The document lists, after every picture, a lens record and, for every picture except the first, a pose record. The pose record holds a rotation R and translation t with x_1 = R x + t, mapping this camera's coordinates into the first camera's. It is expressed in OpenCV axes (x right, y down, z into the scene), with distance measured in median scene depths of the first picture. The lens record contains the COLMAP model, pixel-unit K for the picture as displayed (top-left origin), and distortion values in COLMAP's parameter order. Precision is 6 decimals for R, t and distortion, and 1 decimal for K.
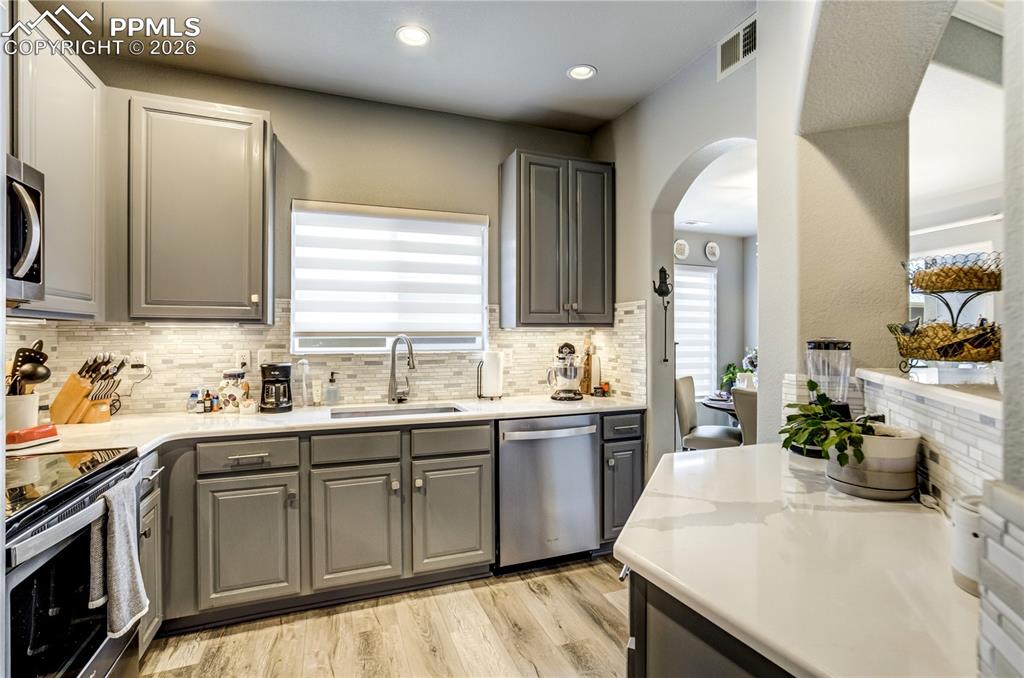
lens RADIAL K [[476.2, 0, 502.2], [0, 476.2, 342.6], [0, 0, 1]] dist [-0.052711, 0.016121]
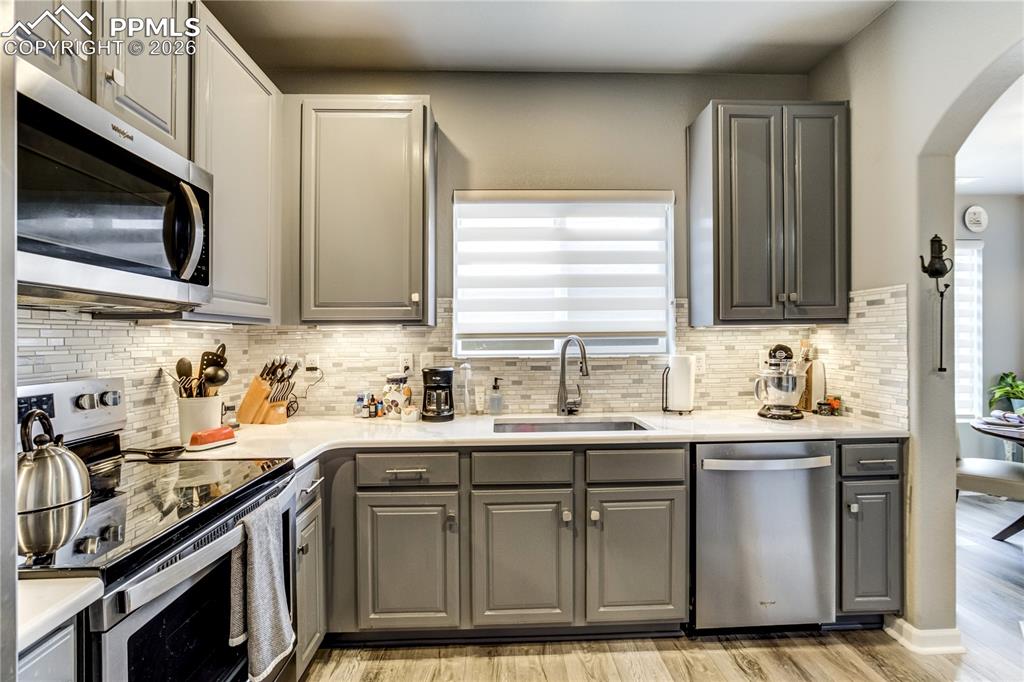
lens RADIAL K [[476.2, 0, 507.2], [0, 476.2, 346.1], [0, 0, 1]] dist [-0.052711, 0.016121]
pose [[0.946969, -0.001606, -0.321322, -0.052219], [0.002609, 0.999993, 0.002689, -0.000554], [0.321315, -0.003385, 0.946966, 0.162859]]
